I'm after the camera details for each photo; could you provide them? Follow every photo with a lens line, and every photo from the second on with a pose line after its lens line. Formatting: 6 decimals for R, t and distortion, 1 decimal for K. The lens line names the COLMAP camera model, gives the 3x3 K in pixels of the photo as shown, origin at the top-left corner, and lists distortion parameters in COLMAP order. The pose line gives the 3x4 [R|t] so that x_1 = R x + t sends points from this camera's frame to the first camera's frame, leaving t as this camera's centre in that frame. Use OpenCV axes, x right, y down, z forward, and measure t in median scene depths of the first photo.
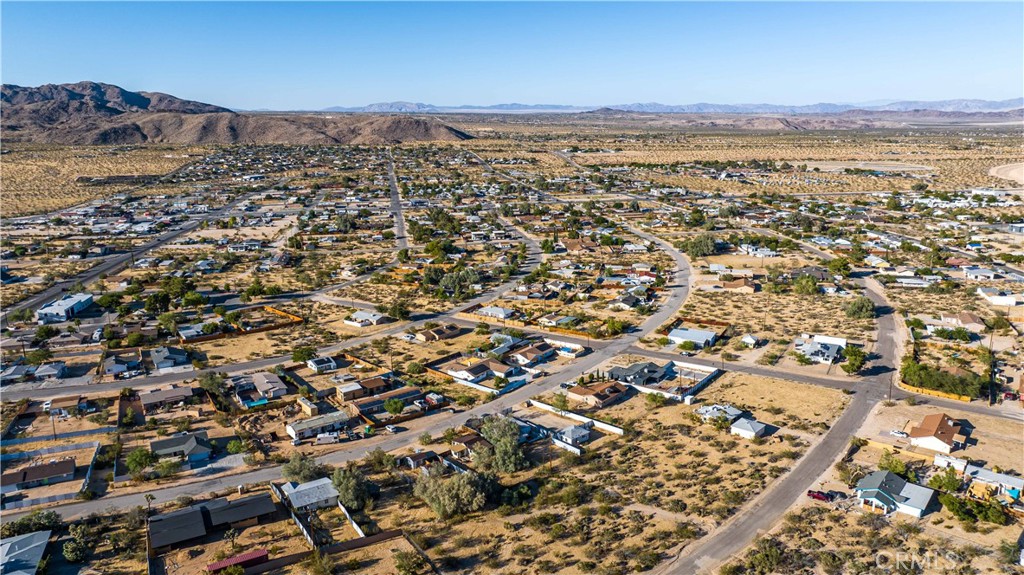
lens RADIAL K [[703.1, 0, 512.0], [0, 703.1, 287.5], [0, 0, 1]] dist [-0.005475, 0.002407]
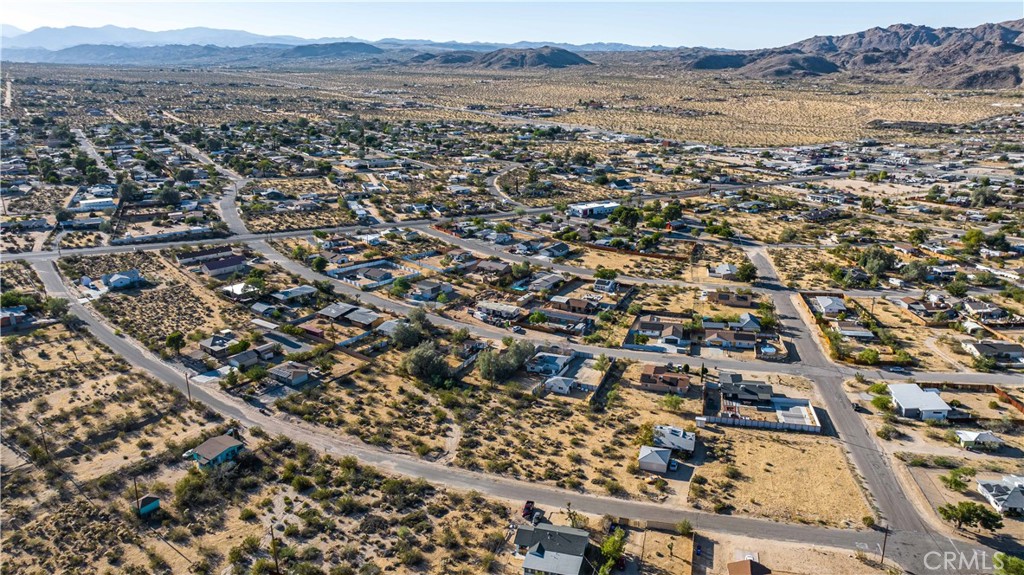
lens RADIAL K [[703.1, 0, 512.0], [0, 703.1, 287.5], [0, 0, 1]] dist [-0.005475, 0.002407]
pose [[0.388804, 0.273555, -0.879772, 1.147750], [-0.203371, 0.956832, 0.207638, -0.163155], [0.898594, 0.098190, 0.427653, 0.559079]]
